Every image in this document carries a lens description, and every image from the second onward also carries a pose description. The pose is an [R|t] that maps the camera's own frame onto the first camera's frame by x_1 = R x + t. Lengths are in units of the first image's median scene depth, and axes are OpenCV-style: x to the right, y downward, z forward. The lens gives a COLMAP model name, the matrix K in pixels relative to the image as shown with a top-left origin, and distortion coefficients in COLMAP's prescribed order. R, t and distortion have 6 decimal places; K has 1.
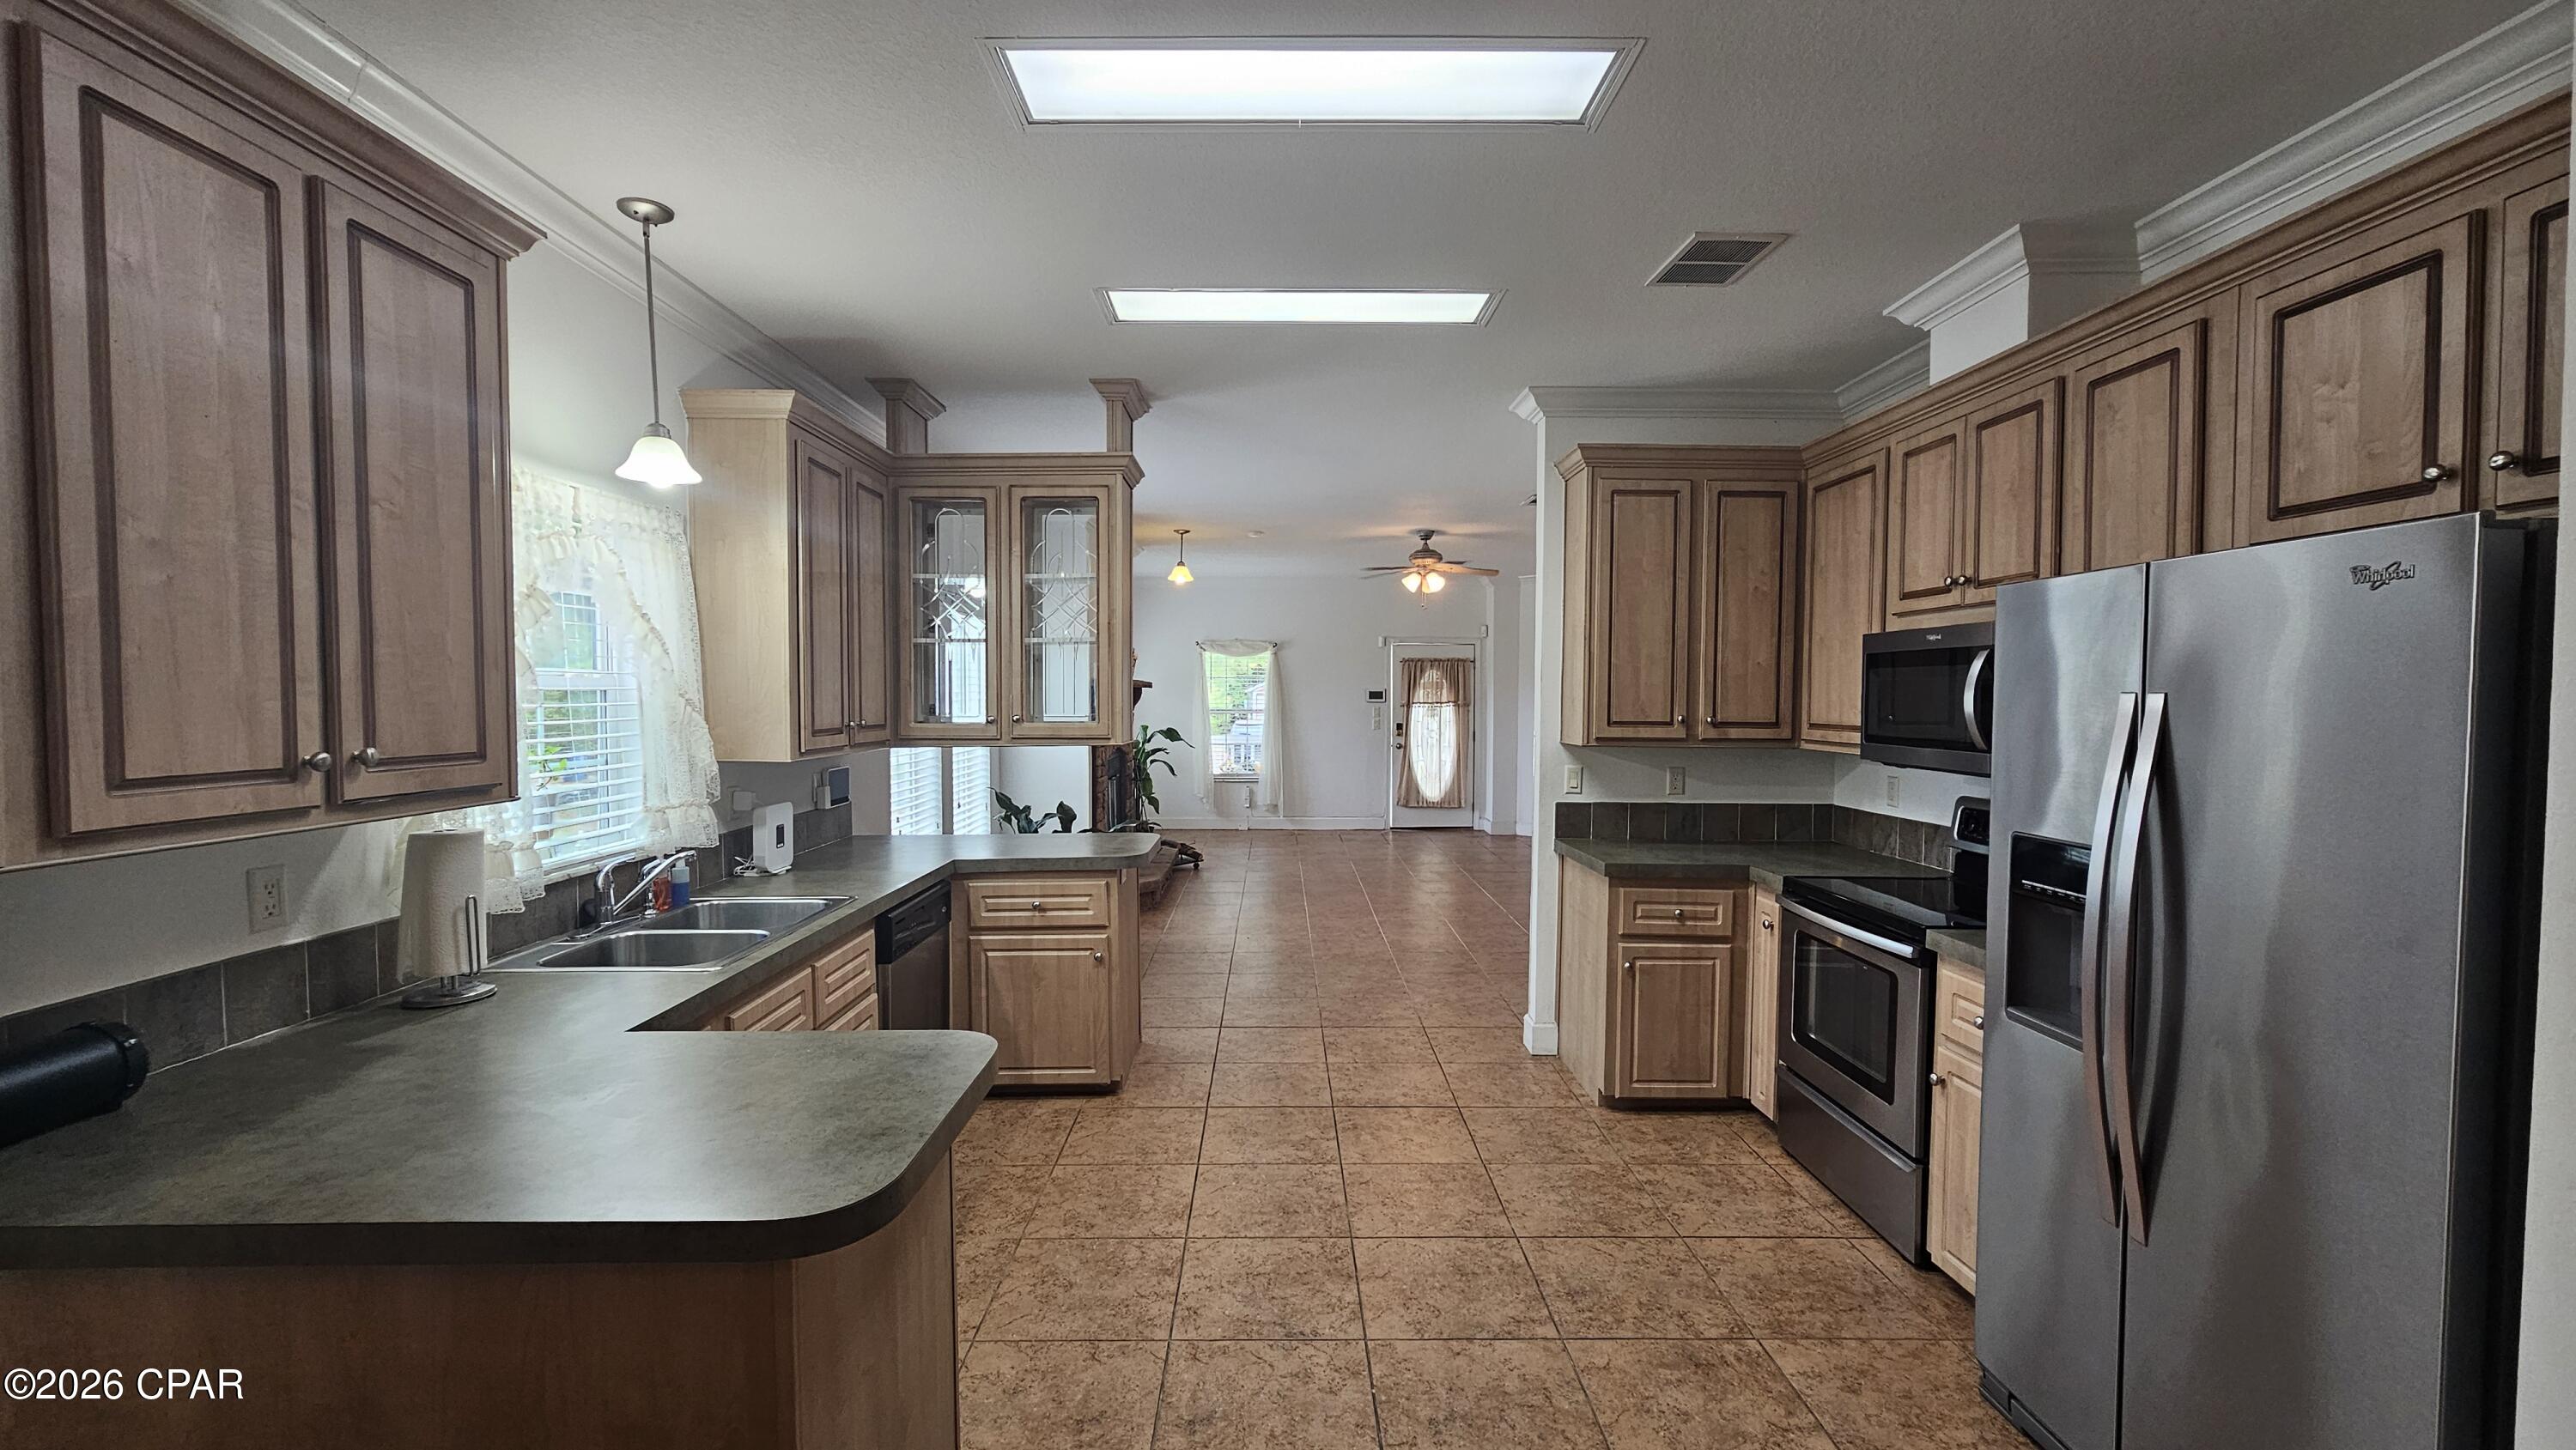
lens RADIAL K [[1056.5, 0, 1290.1], [0, 1056.5, 729.2], [0, 0, 1]] dist [0.000671, 0.000752]
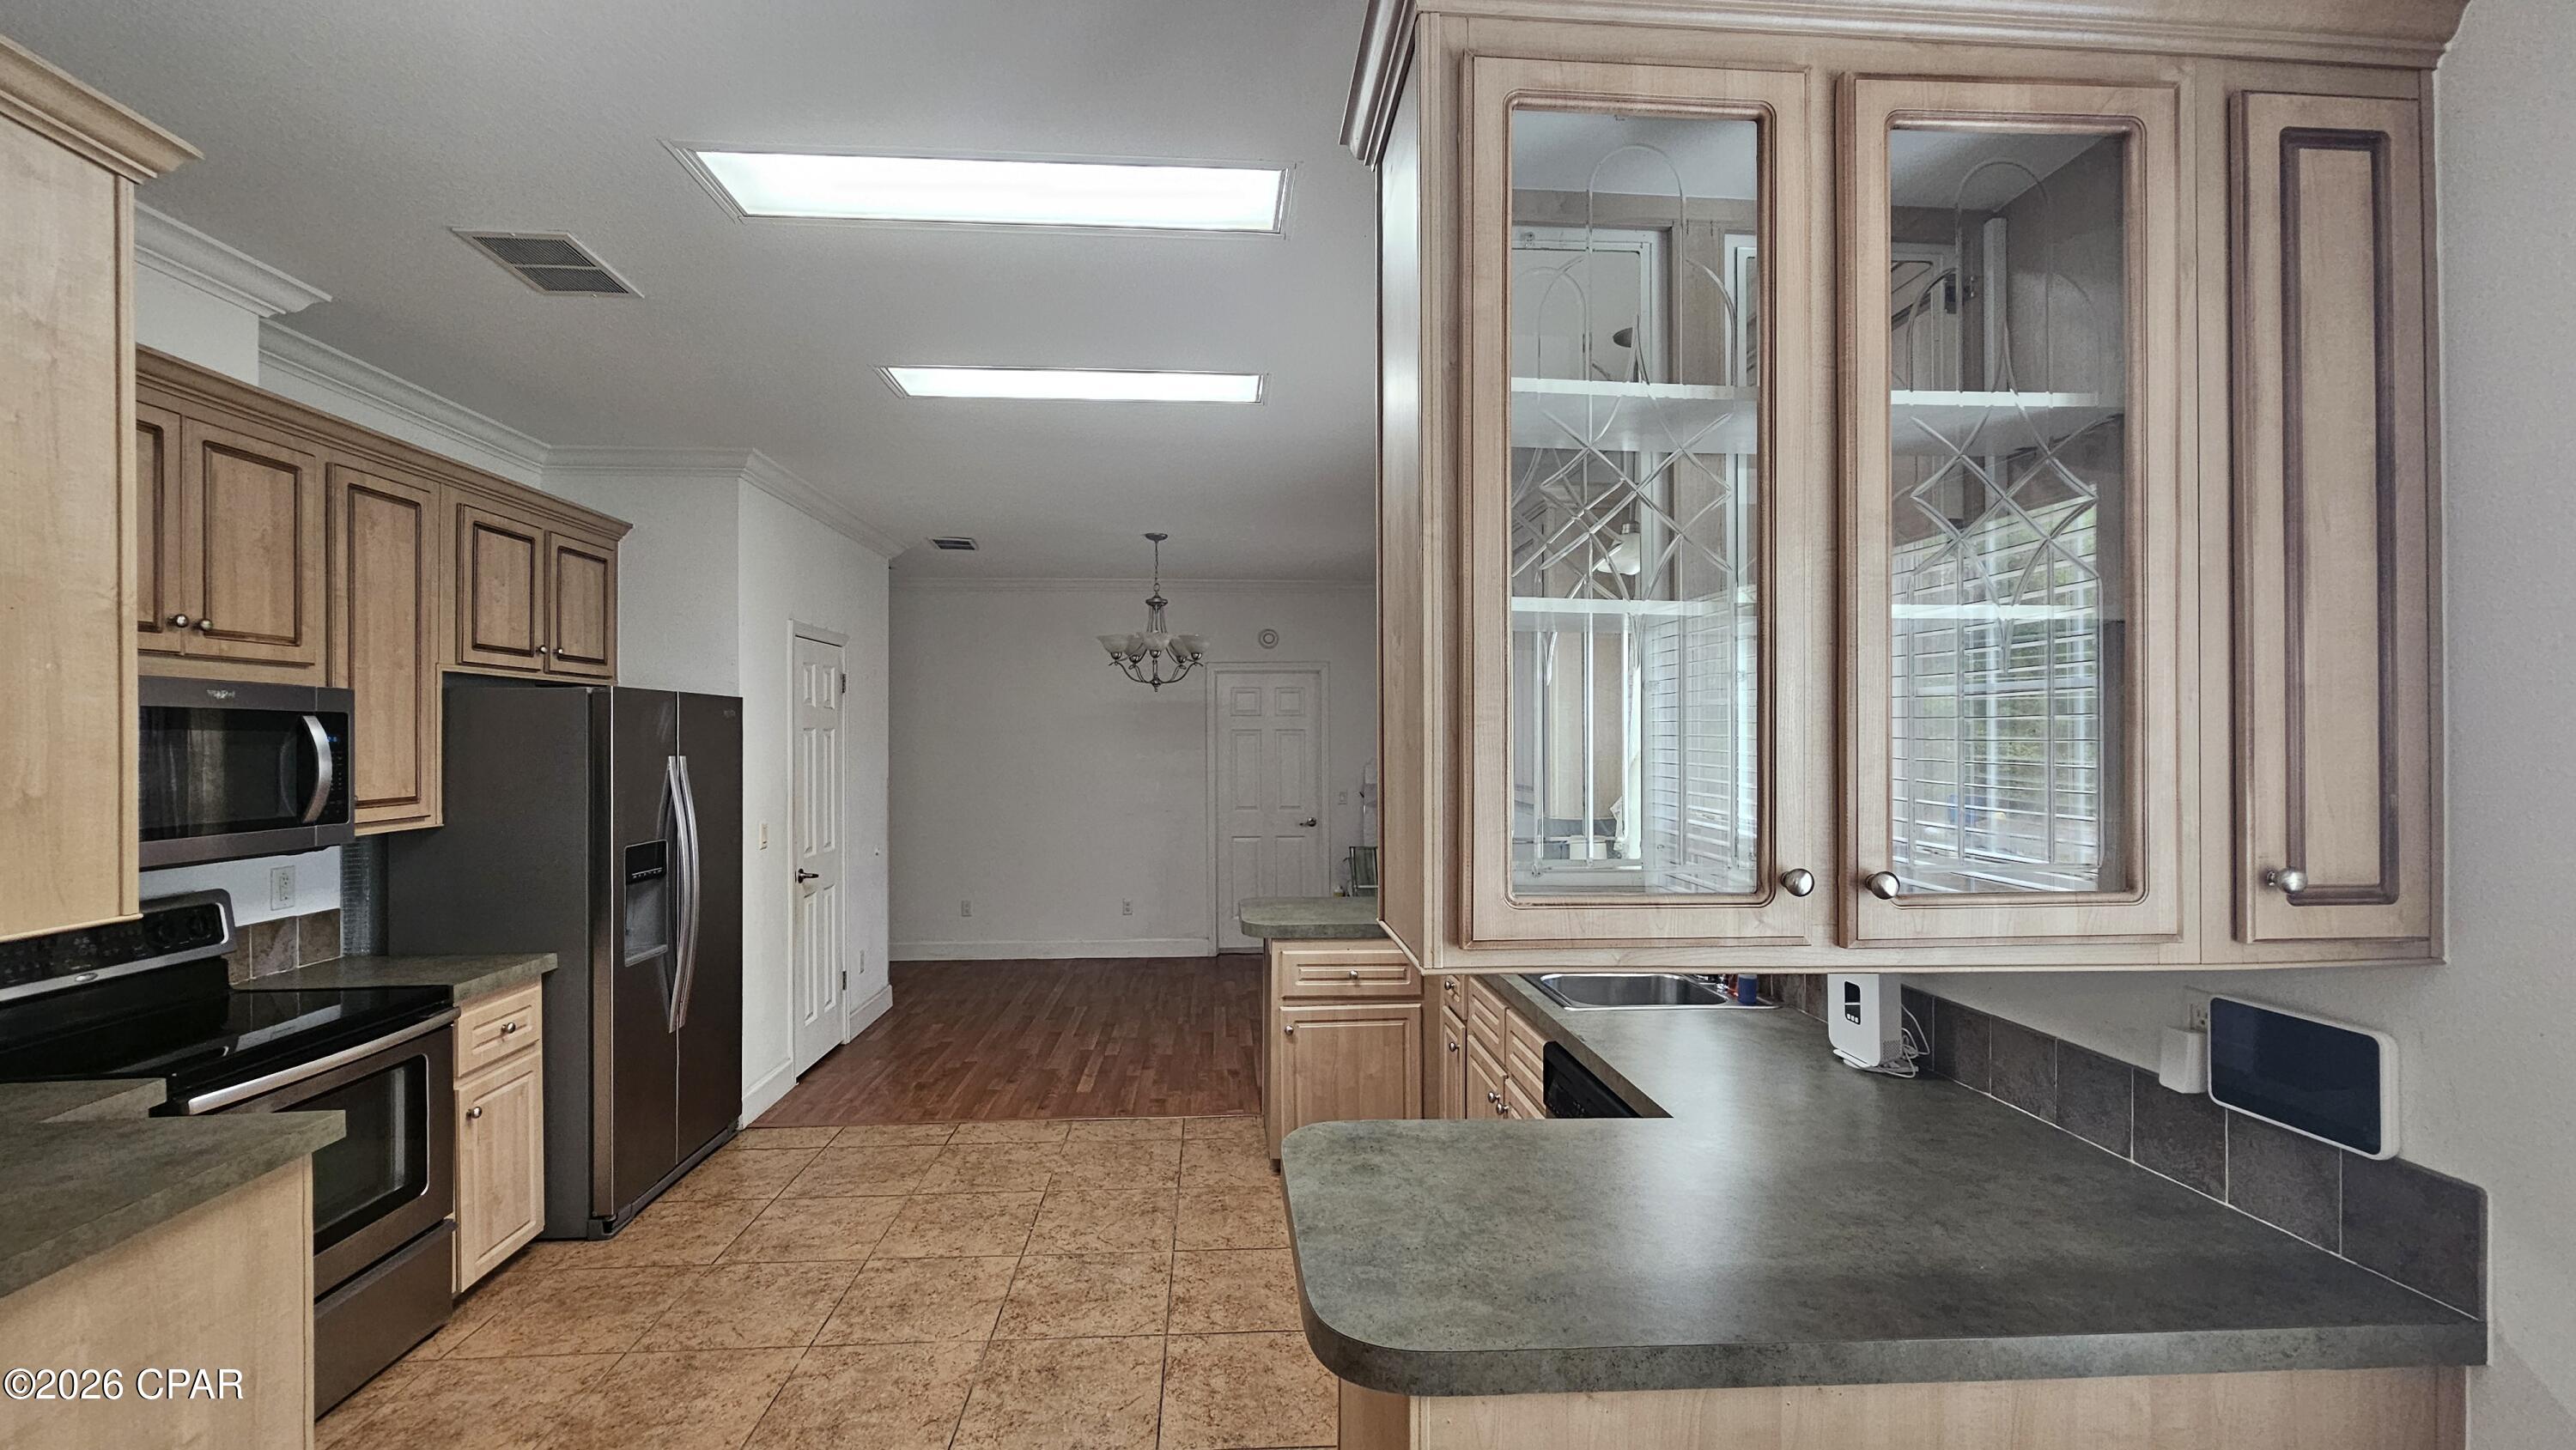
lens RADIAL K [[1056.5, 0, 1283.4], [0, 1056.5, 733.4], [0, 0, 1]] dist [0.000671, 0.000752]
pose [[-0.998701, 0.000885, -0.050937, -0.176946], [-0.000565, 0.999595, 0.028437, -0.096735], [0.050941, 0.028429, -0.998297, 2.209580]]
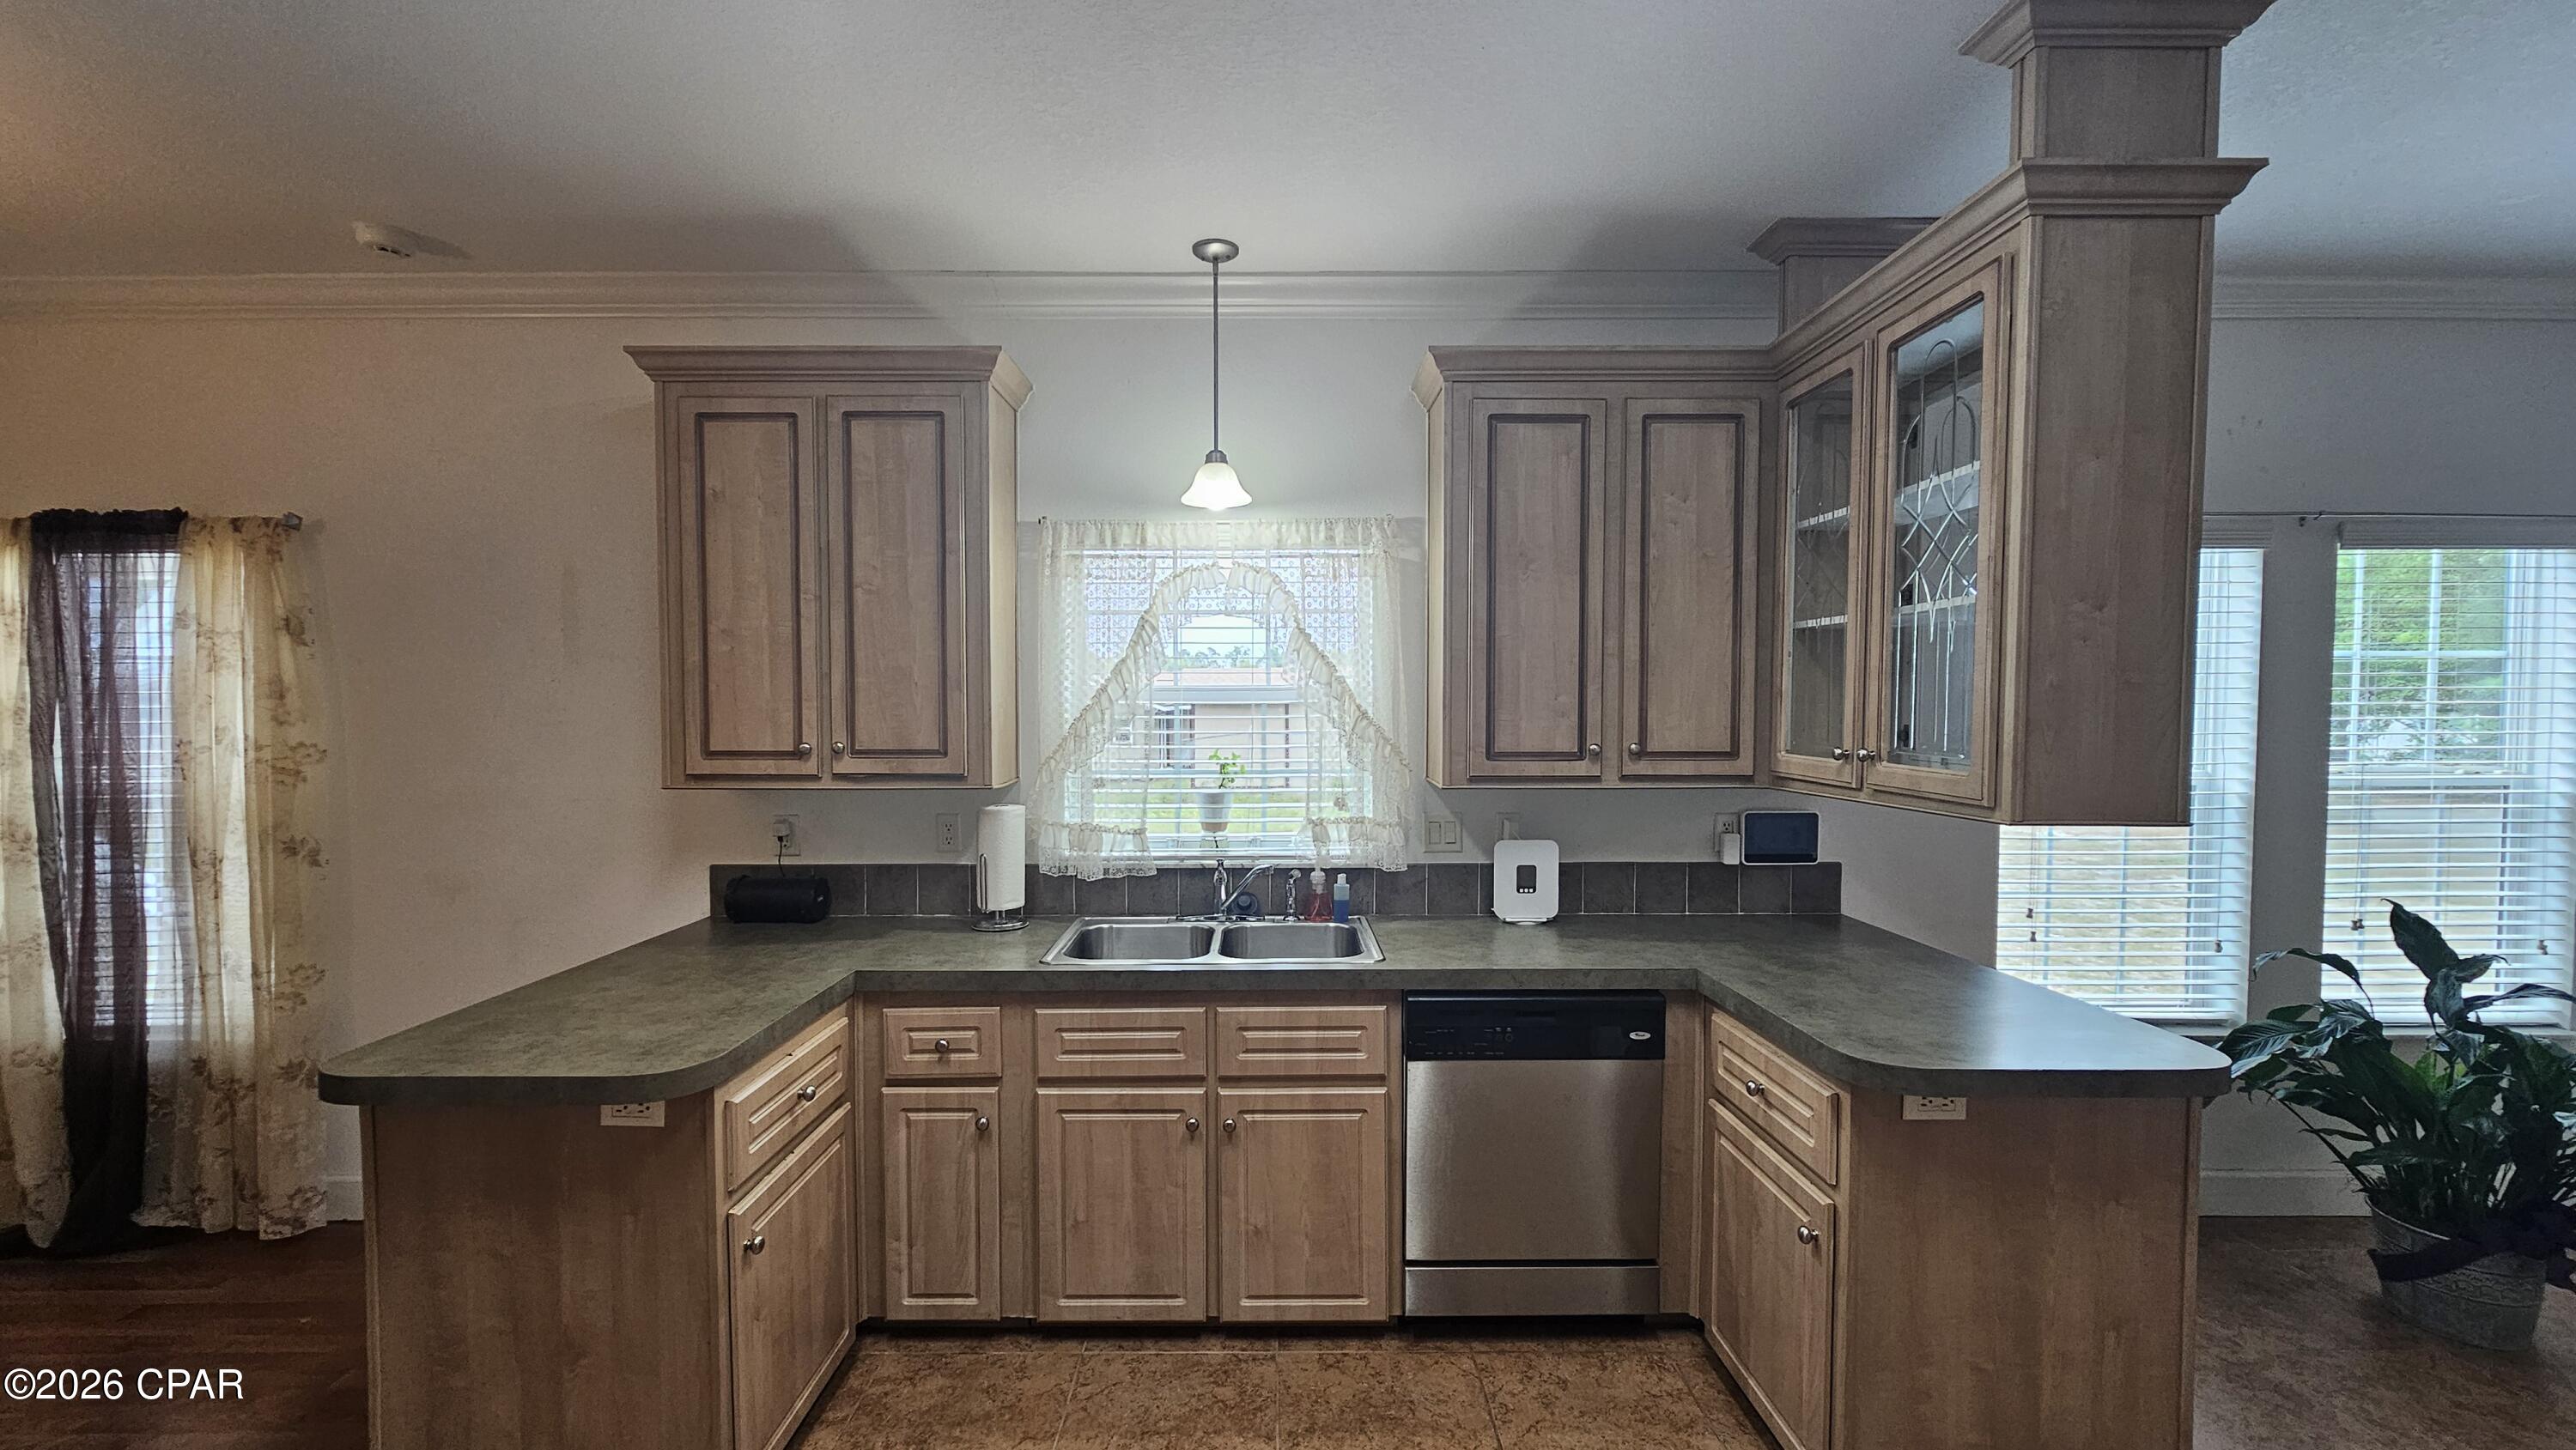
lens RADIAL K [[1056.5, 0, 1277.9], [0, 1056.5, 740.9], [0, 0, 1]] dist [0.000671, 0.000752]
pose [[-0.011309, 0.036399, -0.999273, 0.485430], [-0.034940, 0.998713, 0.036774, -0.044953], [0.999325, 0.035331, -0.010023, 1.142186]]
